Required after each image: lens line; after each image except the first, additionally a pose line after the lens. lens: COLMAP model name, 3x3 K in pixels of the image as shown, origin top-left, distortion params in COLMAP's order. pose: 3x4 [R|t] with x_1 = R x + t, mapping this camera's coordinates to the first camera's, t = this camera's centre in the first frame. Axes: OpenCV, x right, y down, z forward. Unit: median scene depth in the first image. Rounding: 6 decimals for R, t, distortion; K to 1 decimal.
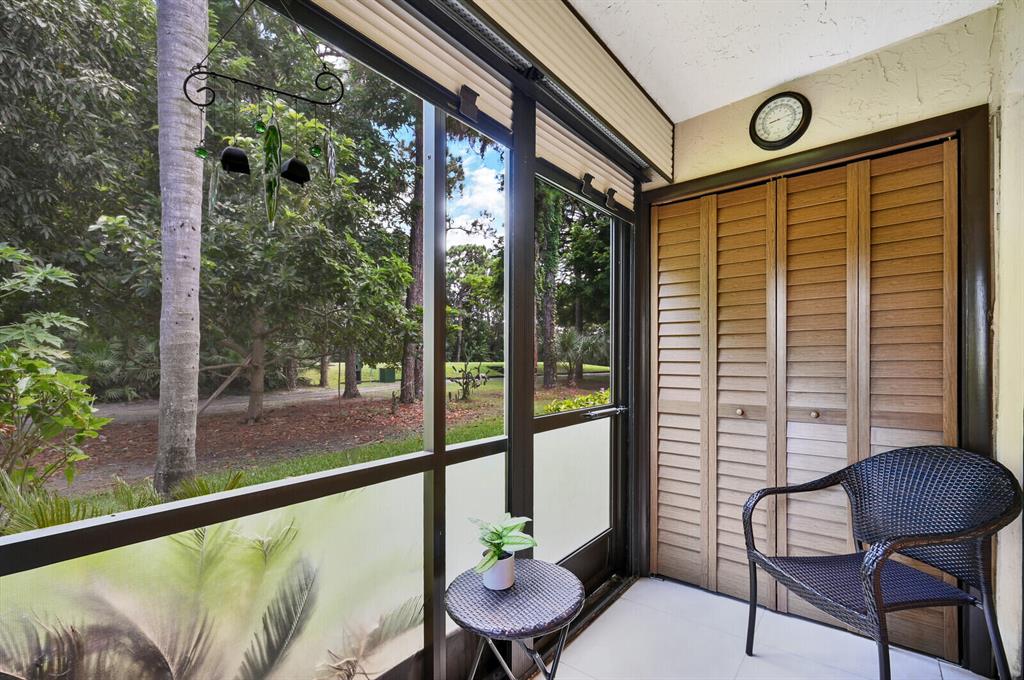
lens RADIAL K [[447.6, 0, 514.2], [0, 447.6, 365.3], [0, 0, 1]] dist [0.000355, -0.000040]
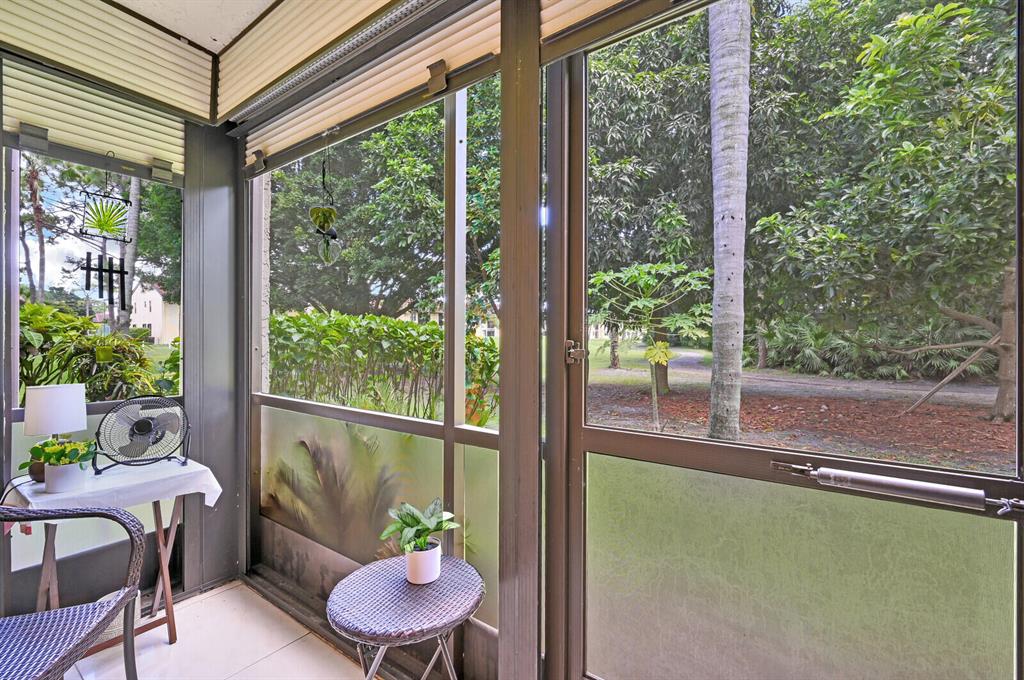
lens RADIAL K [[420.4, 0, 488.4], [0, 420.4, 338.8], [0, 0, 1]] dist [-0.001215, -0.000104]
pose [[0.060483, 0.003707, -0.998162, 0.265051], [-0.014788, 0.999887, 0.002818, -0.003865], [0.998060, 0.014591, 0.060531, 0.339795]]
